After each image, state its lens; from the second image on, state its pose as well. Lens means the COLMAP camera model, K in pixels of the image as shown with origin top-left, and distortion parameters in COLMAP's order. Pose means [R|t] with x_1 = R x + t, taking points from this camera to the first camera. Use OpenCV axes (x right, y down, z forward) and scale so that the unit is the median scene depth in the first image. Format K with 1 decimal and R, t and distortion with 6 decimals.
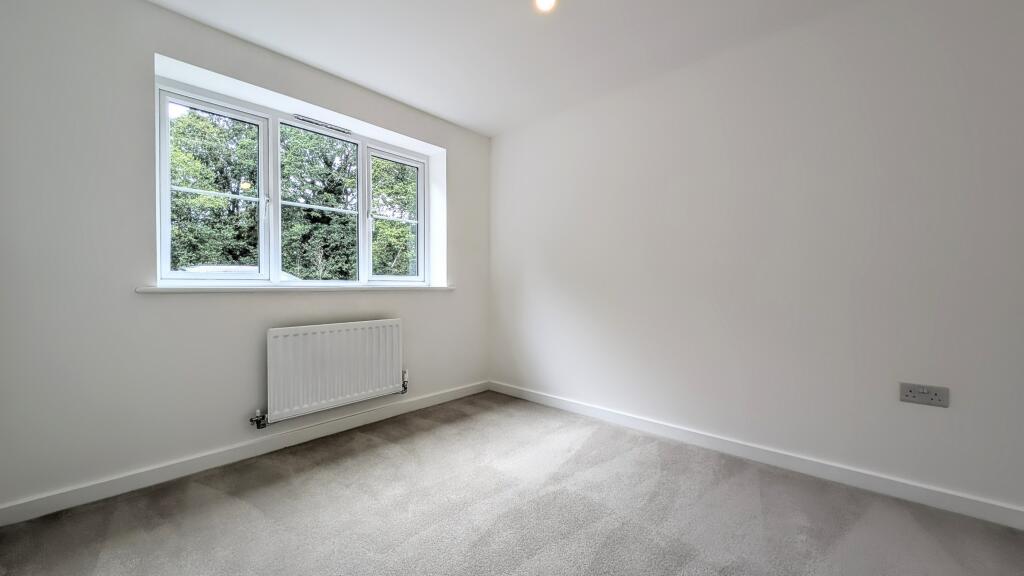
lens RADIAL K [[404.0, 0, 512.0], [0, 404.0, 288.0], [0, 0, 1]] dist [-0.000559, -0.000042]
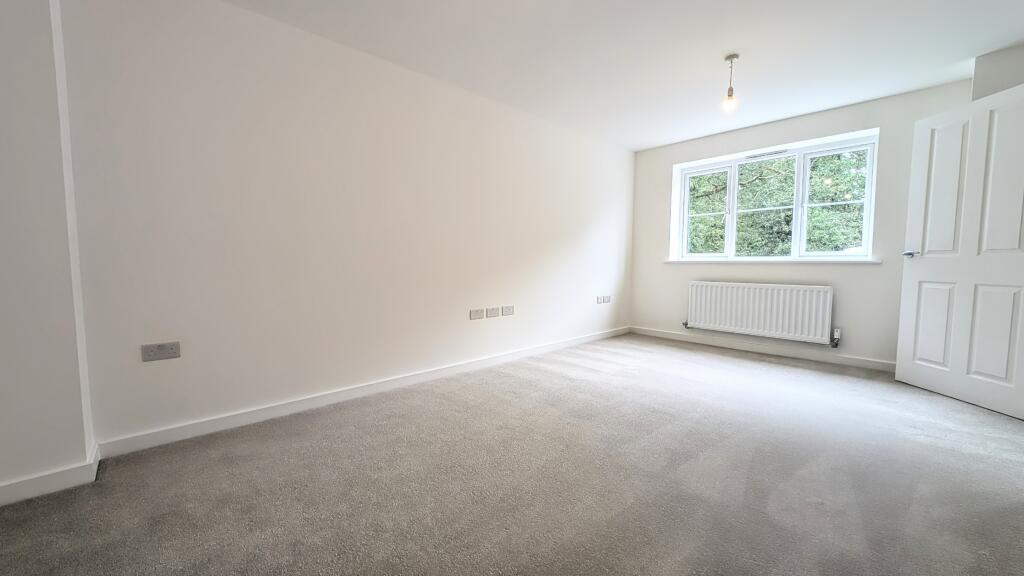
lens RADIAL K [[404.0, 0, 512.0], [0, 404.0, 288.0], [0, 0, 1]] dist [-0.000559, -0.000042]
pose [[-0.113480, 0.073926, -0.990786, 1.231708], [0.005701, 0.997260, 0.073756, -0.017319], [0.993524, 0.002721, -0.113590, 0.220632]]
